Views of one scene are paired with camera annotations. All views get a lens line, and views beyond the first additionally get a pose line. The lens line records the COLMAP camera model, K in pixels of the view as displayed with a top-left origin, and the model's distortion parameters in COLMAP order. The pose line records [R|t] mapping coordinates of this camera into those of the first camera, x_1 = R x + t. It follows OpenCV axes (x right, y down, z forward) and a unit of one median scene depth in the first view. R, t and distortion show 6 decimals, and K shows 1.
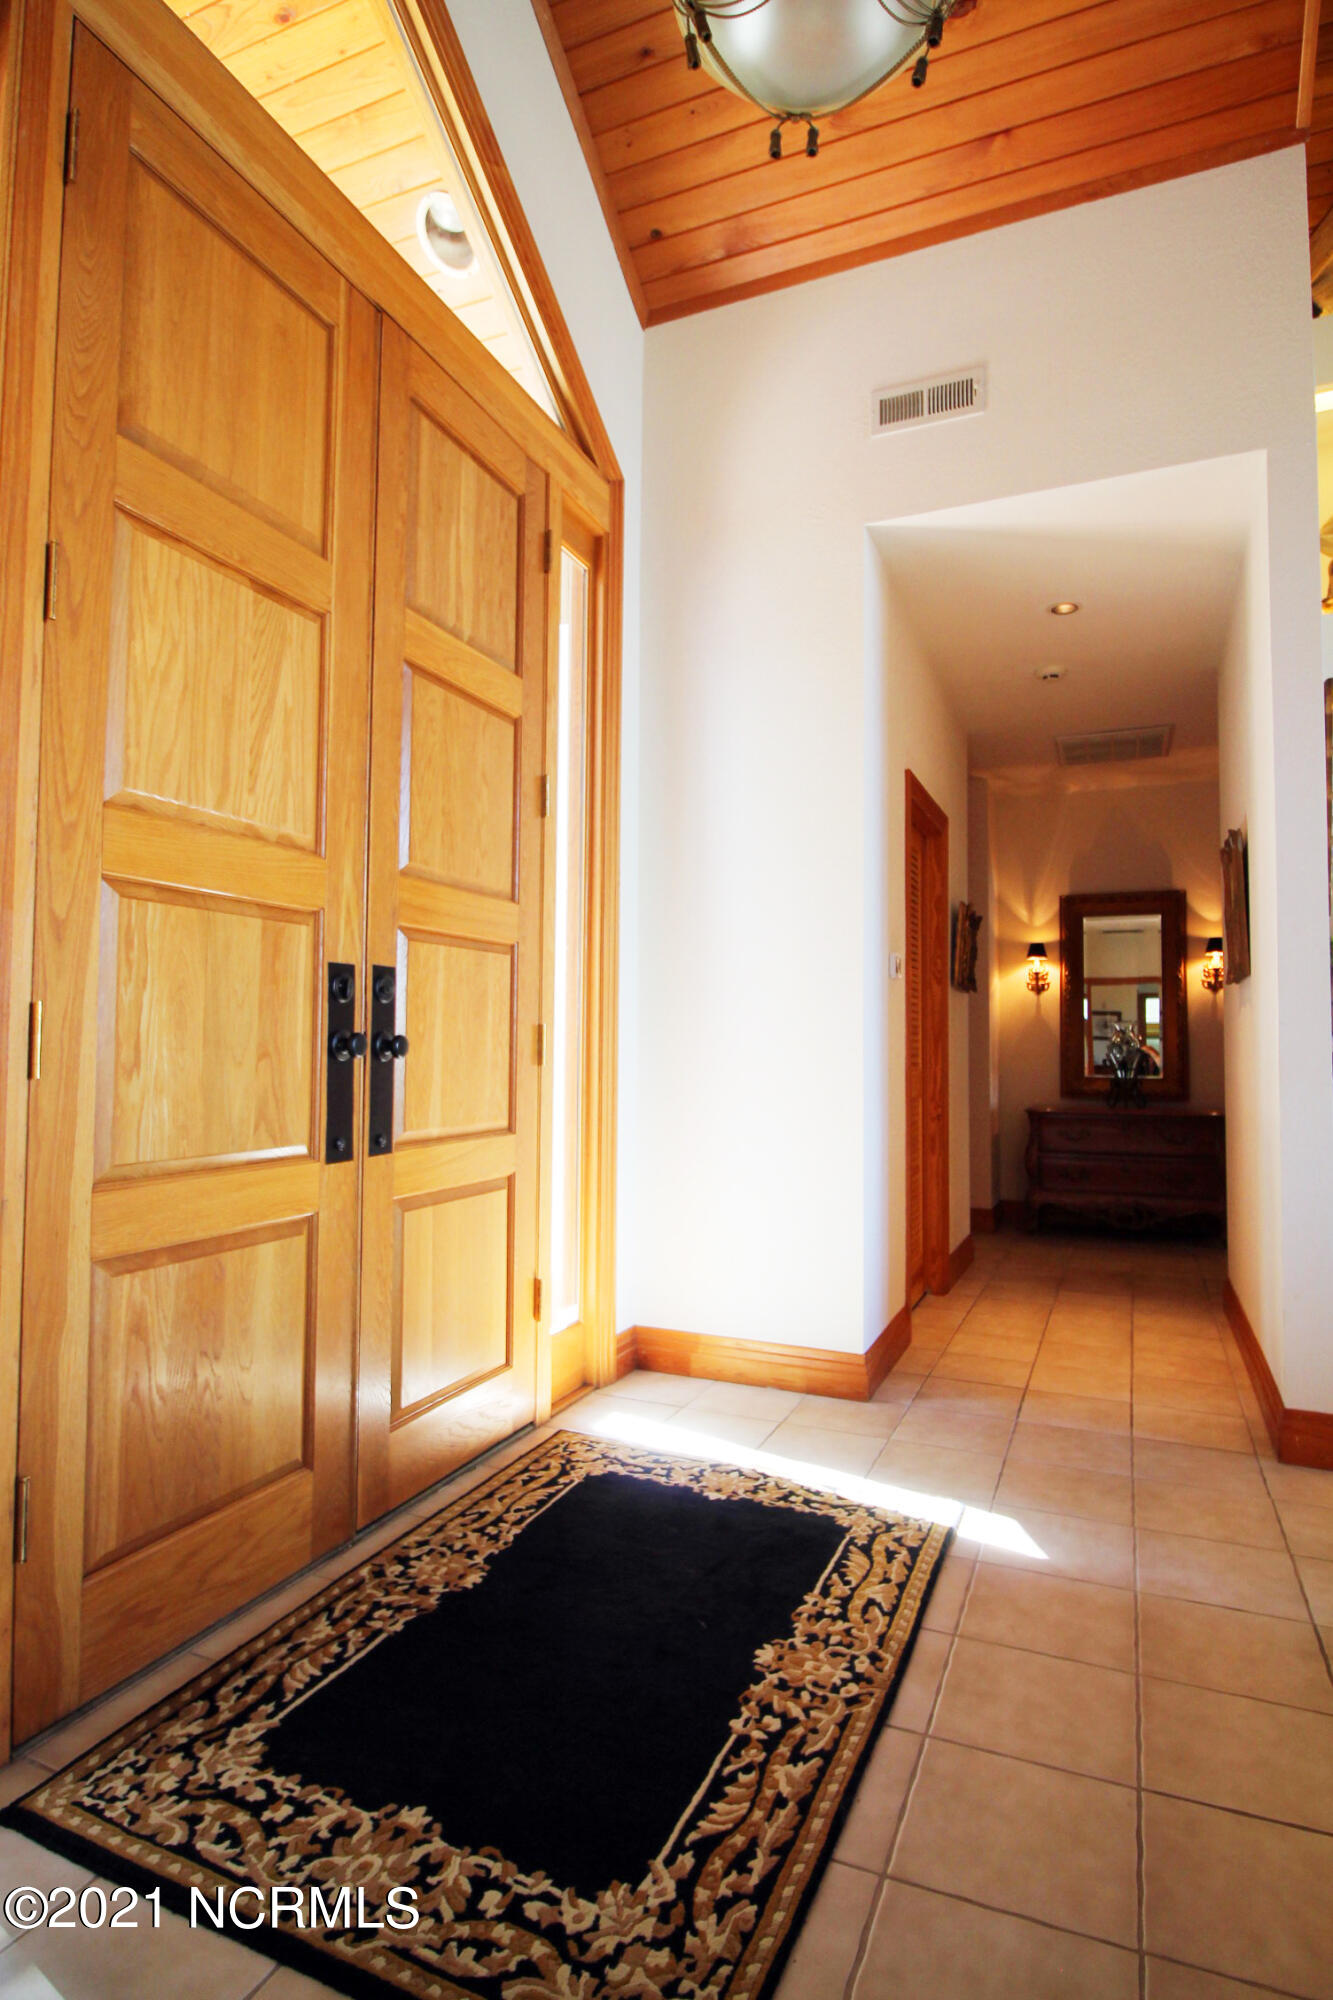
lens RADIAL K [[1053.4, 0, 677.4], [0, 1053.4, 999.1], [0, 0, 1]] dist [-0.004444, -0.006940]
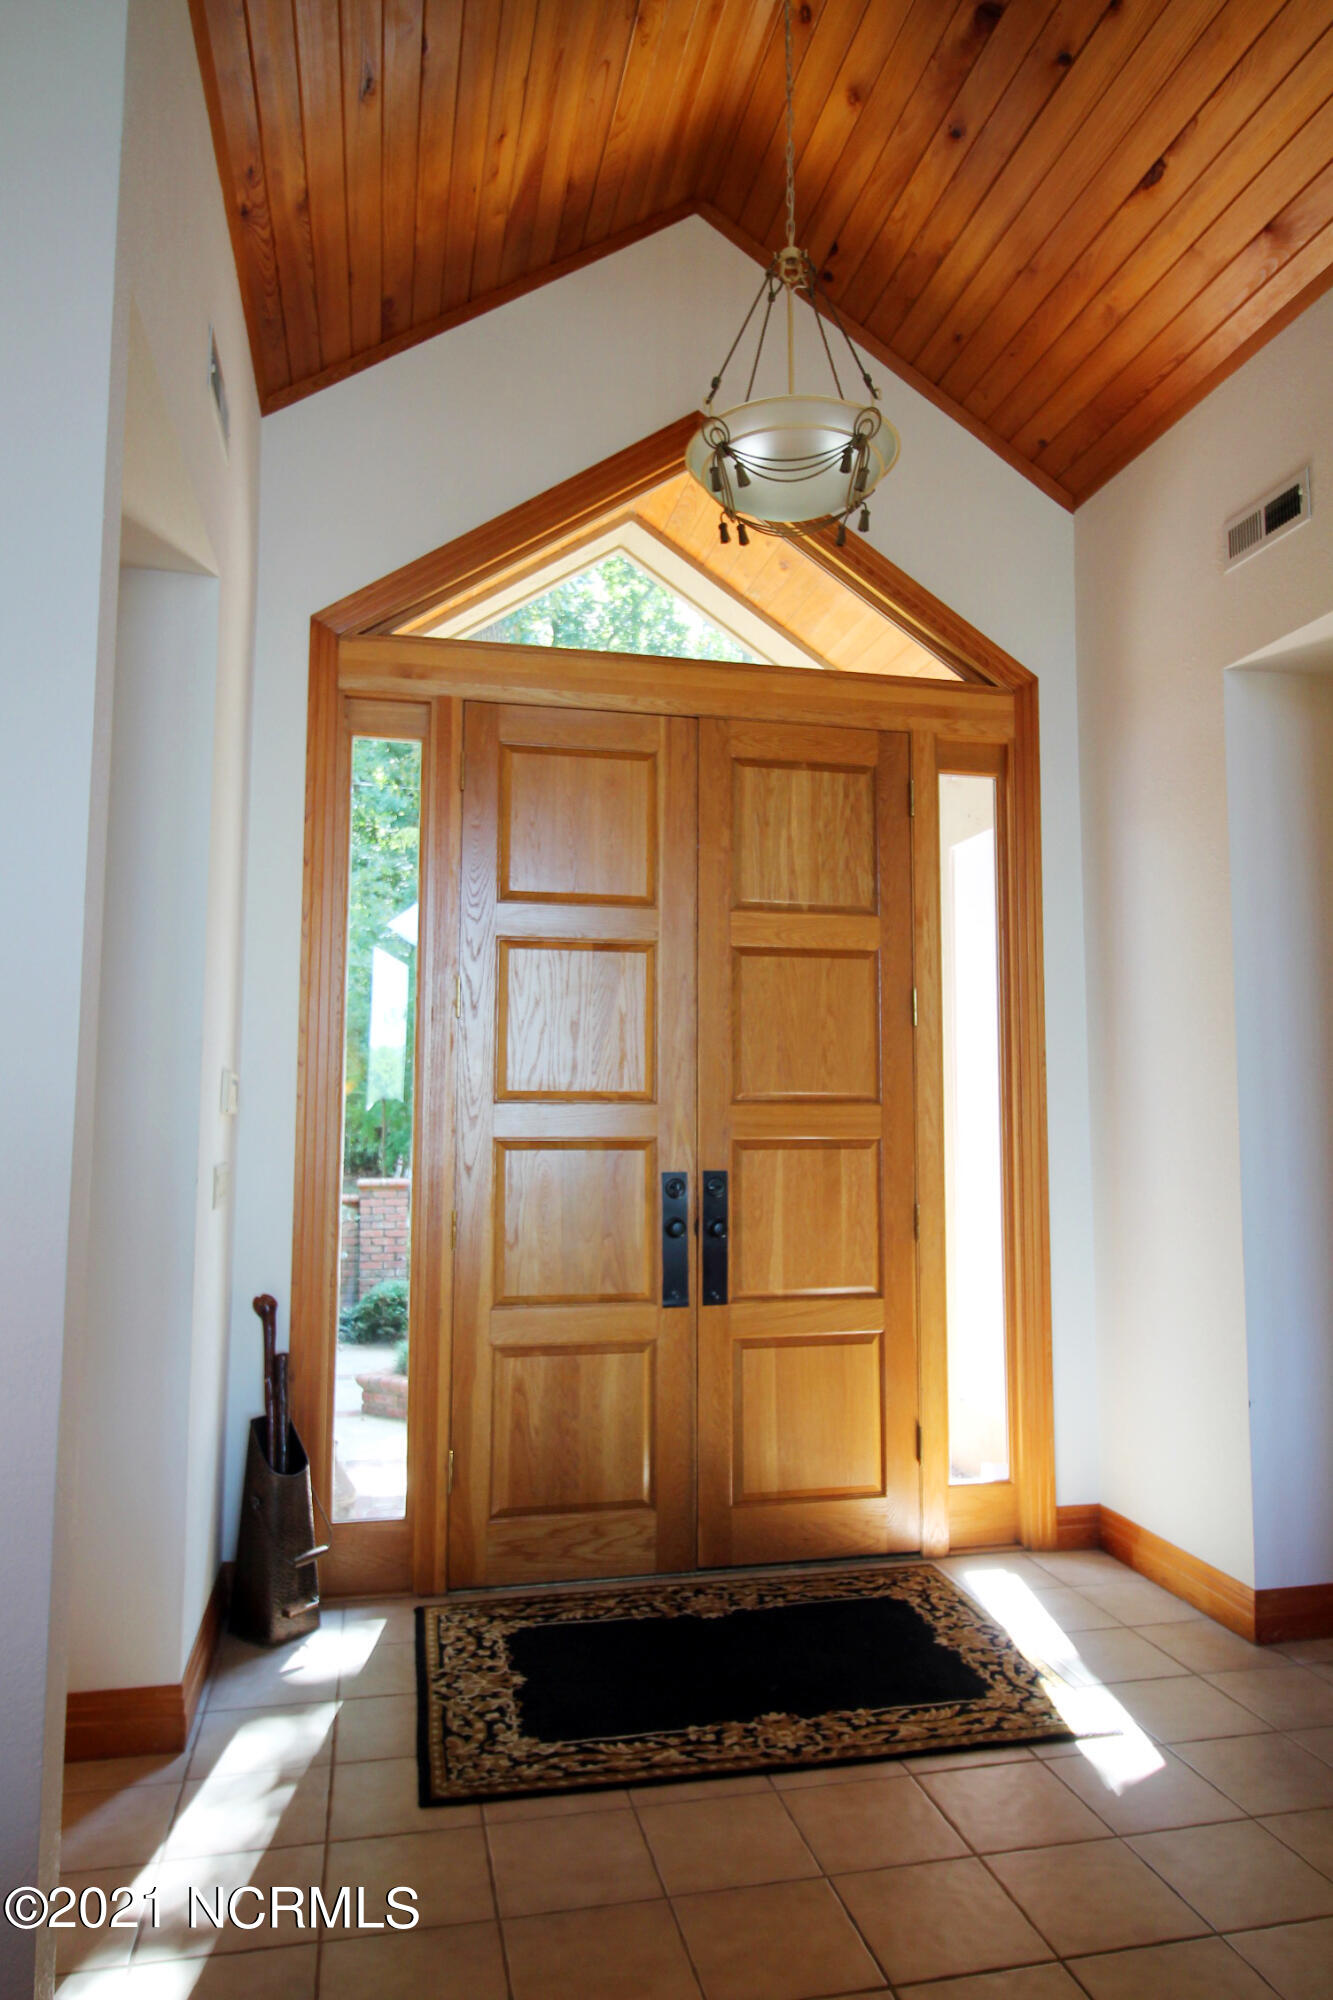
lens RADIAL K [[1266.1, 0, 665.3], [0, 1266.1, 998.9], [0, 0, 1]] dist [0.001034, -0.001676]
pose [[0.582059, -0.078327, -0.809365, 1.219094], [0.036466, 0.996863, -0.070247, -0.163427], [0.812328, 0.011373, 0.583090, -0.064055]]
